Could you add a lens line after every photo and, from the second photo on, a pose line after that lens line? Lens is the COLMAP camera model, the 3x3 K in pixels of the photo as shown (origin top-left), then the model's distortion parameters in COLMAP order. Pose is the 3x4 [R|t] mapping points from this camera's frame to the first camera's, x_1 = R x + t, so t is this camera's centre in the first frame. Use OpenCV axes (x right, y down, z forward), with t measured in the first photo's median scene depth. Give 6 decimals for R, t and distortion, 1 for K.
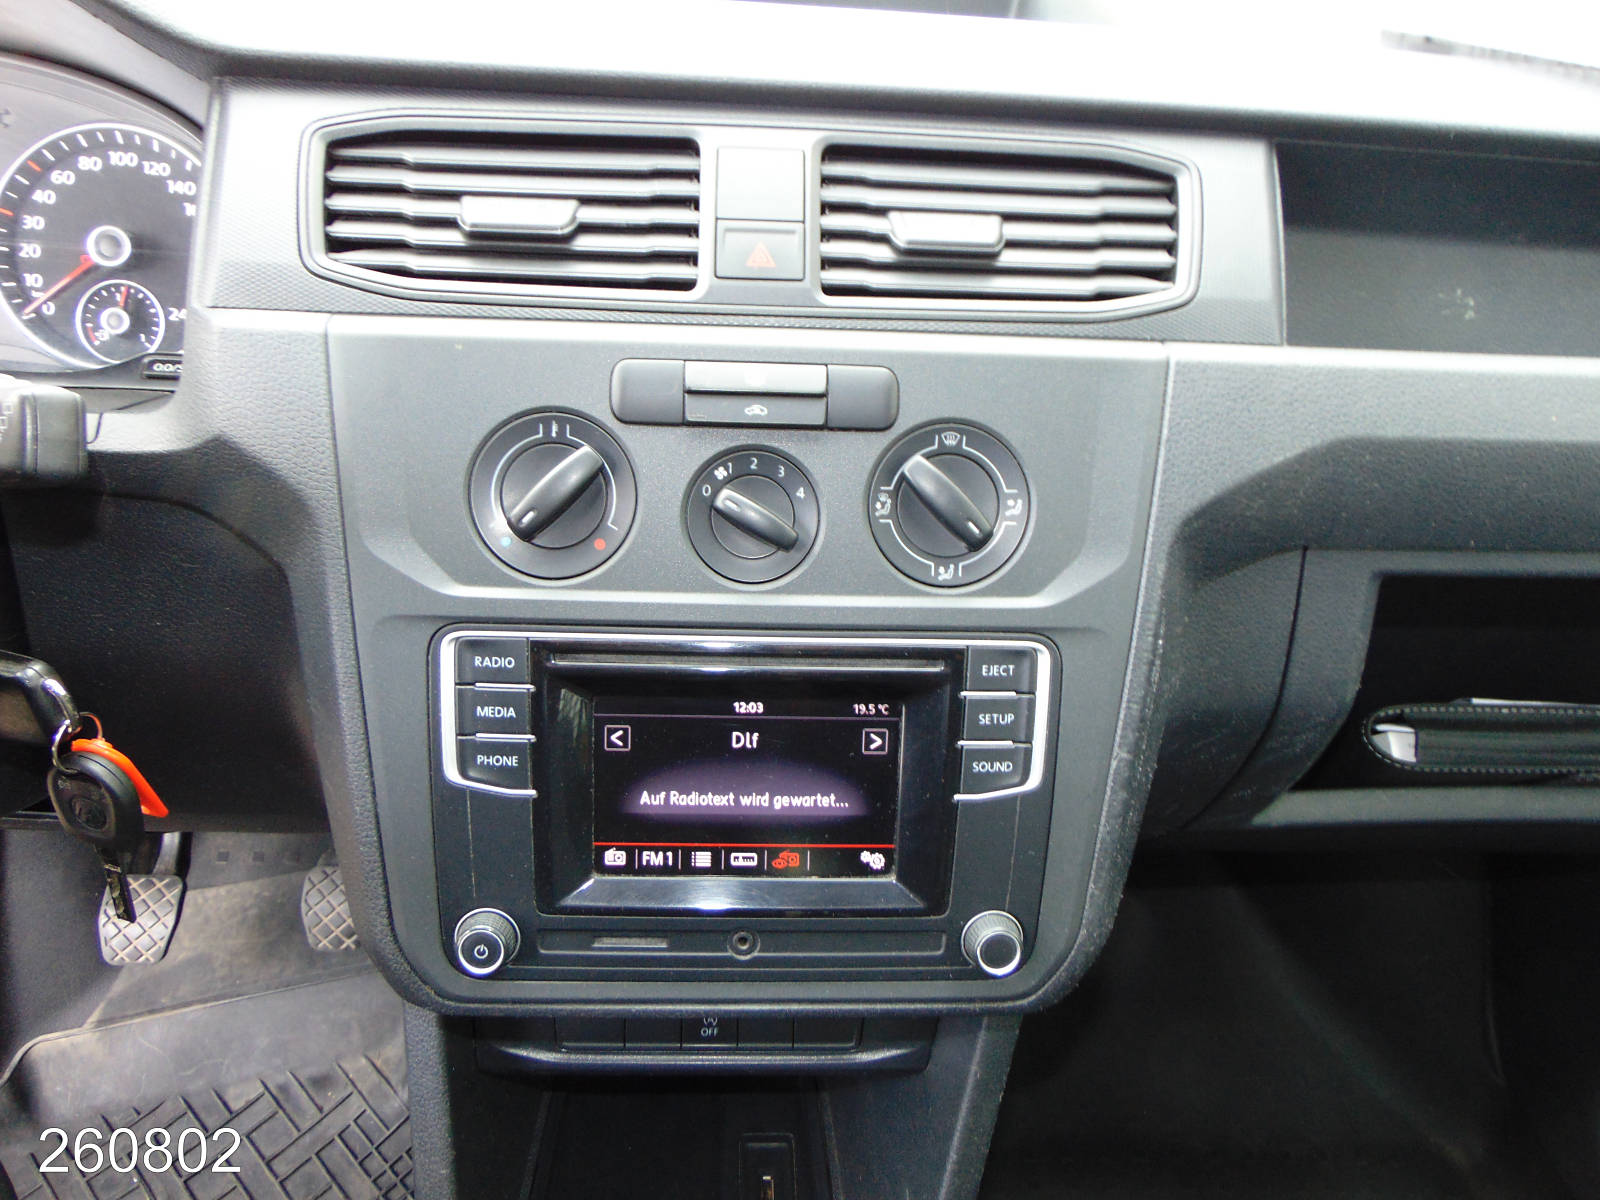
lens RADIAL K [[1164.9, 0, 796.7], [0, 1164.9, 573.5], [0, 0, 1]] dist [-0.049860, 0.062071]
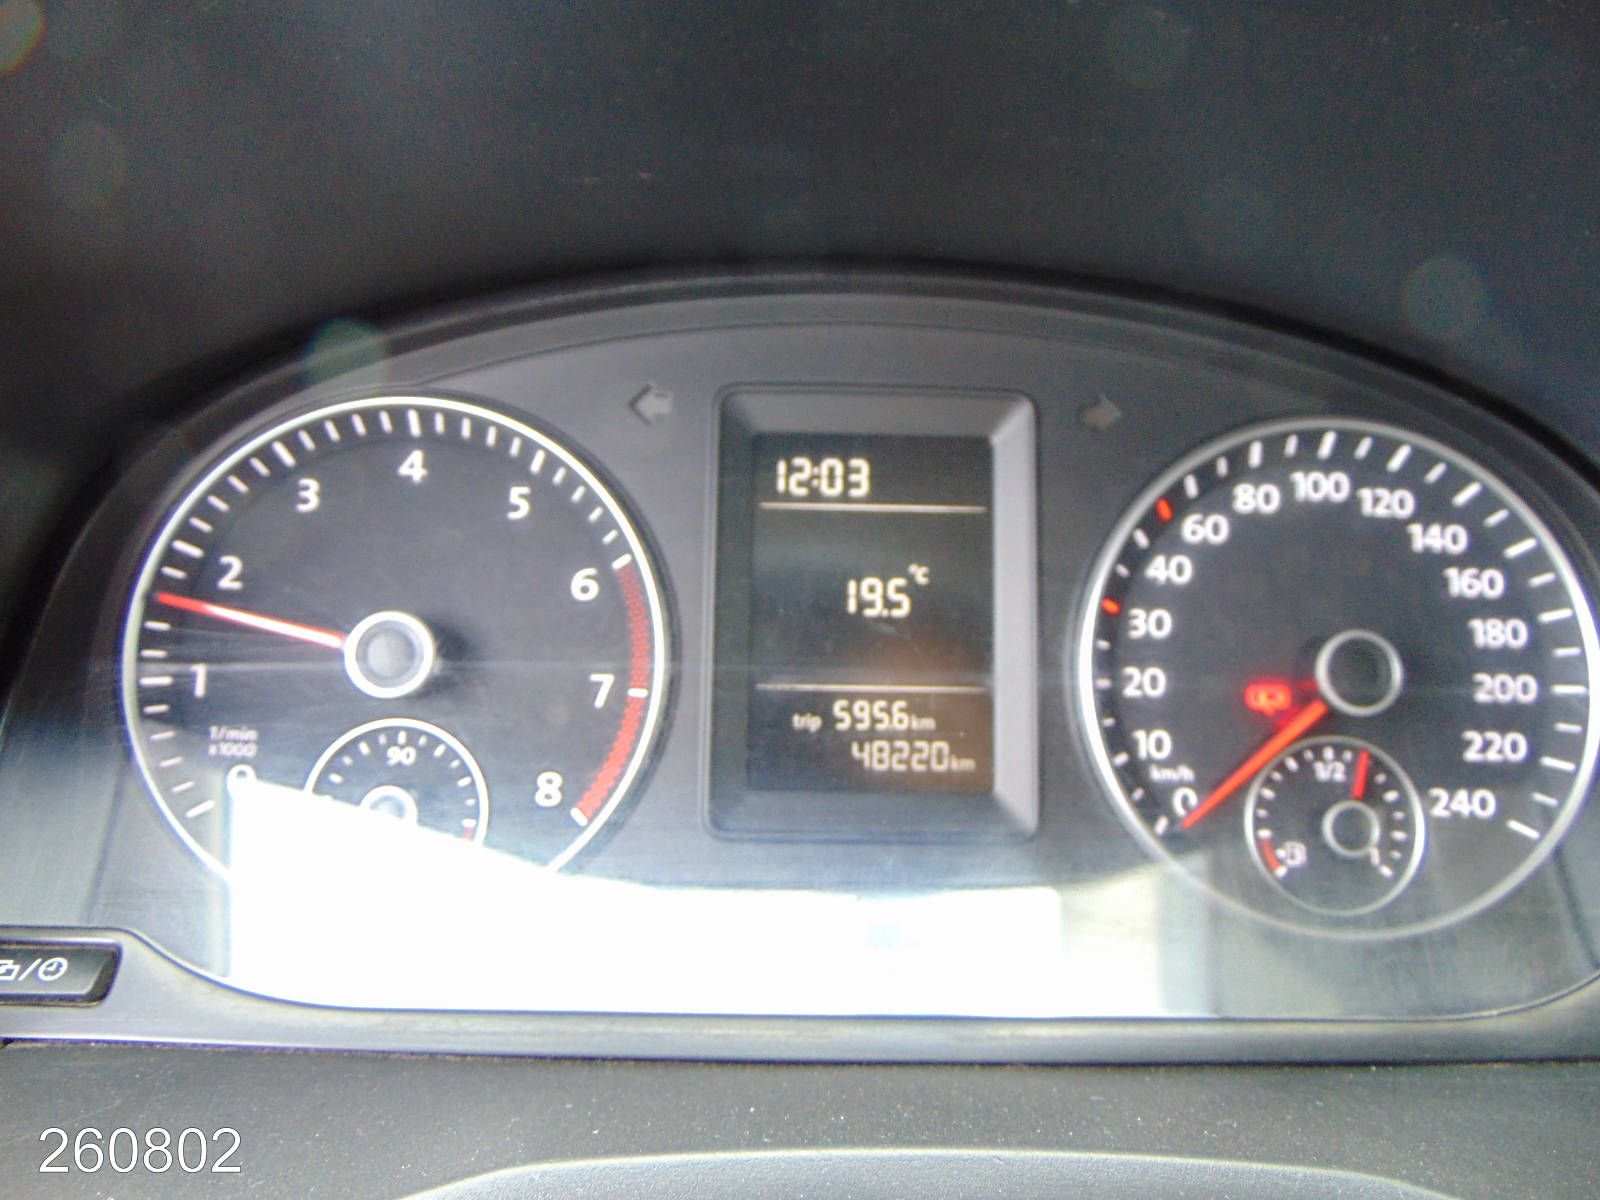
lens RADIAL K [[1164.9, 0, 796.7], [0, 1164.9, 573.5], [0, 0, 1]] dist [-0.049860, 0.062071]
pose [[0.998941, -0.035363, -0.029443, -0.947297], [0.028508, 0.977870, -0.207261, -0.274460], [0.036121, 0.206202, 0.977843, 0.627752]]
